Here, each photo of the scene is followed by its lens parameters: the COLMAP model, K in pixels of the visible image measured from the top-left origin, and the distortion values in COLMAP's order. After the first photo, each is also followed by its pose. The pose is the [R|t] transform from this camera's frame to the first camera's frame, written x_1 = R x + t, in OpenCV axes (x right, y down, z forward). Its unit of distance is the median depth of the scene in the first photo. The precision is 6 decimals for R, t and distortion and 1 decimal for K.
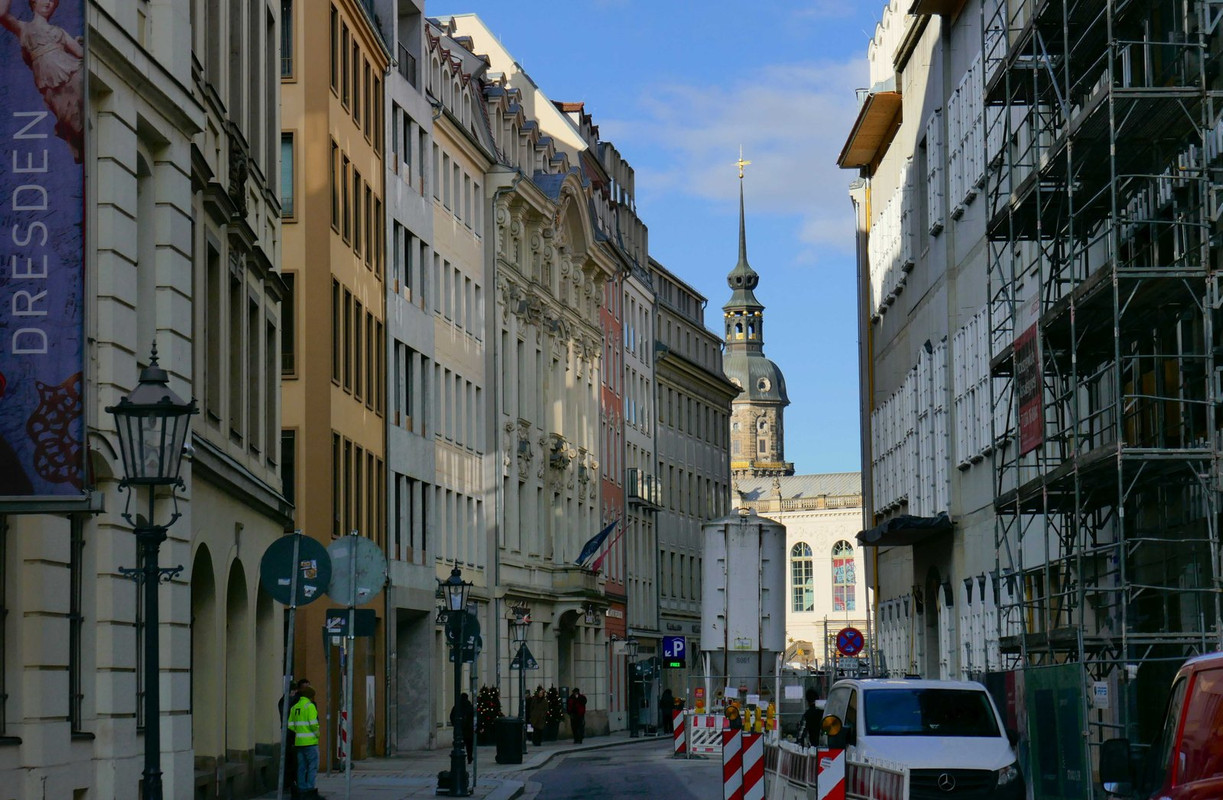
lens RADIAL K [[3053.8, 0, 613.0], [0, 3053.8, 400.1], [0, 0, 1]] dist [0.361524, 0.000000]
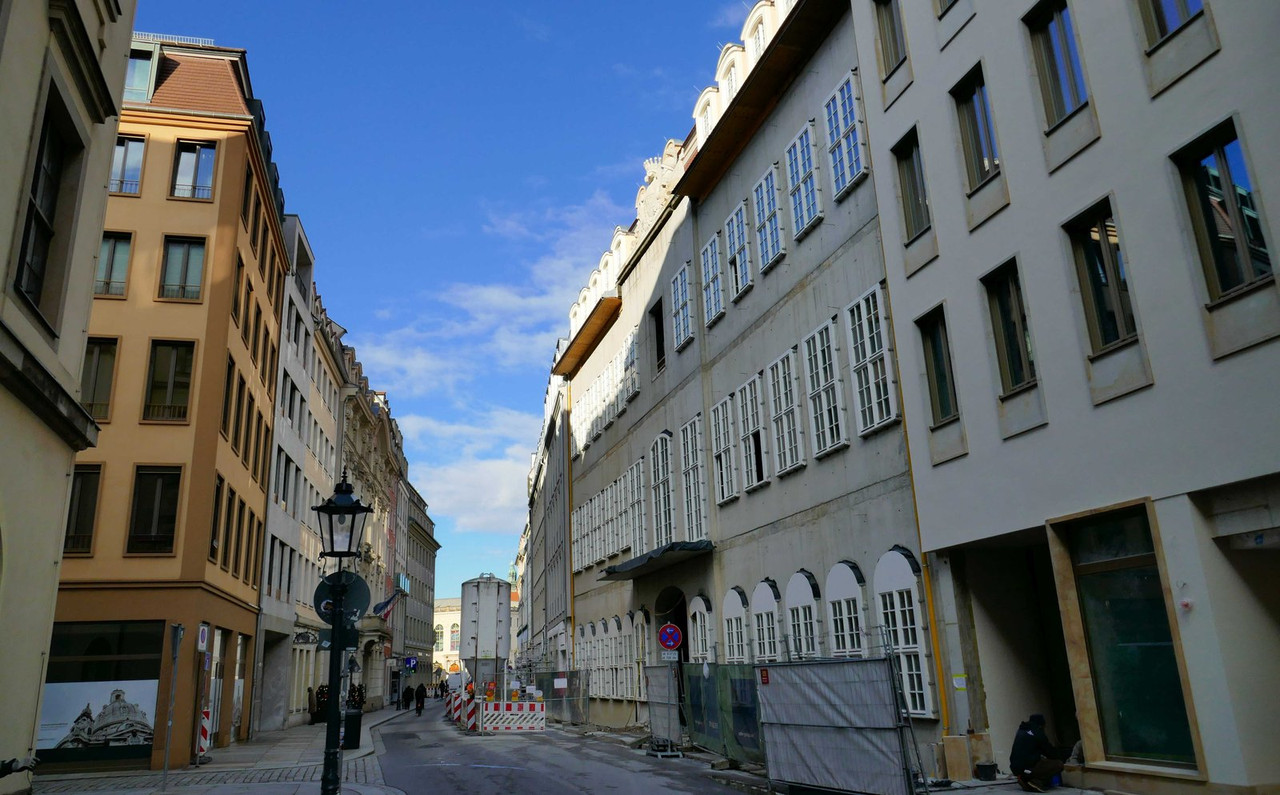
lens RADIAL K [[922.5, 0, 635.0], [0, 922.5, 391.6], [0, 0, 1]] dist [-0.005455, -0.001131]
pose [[0.958942, 0.057833, 0.277642, -0.028004], [0.001005, 0.978288, -0.207248, 0.043691], [-0.283599, 0.199018, 0.938064, 0.475484]]
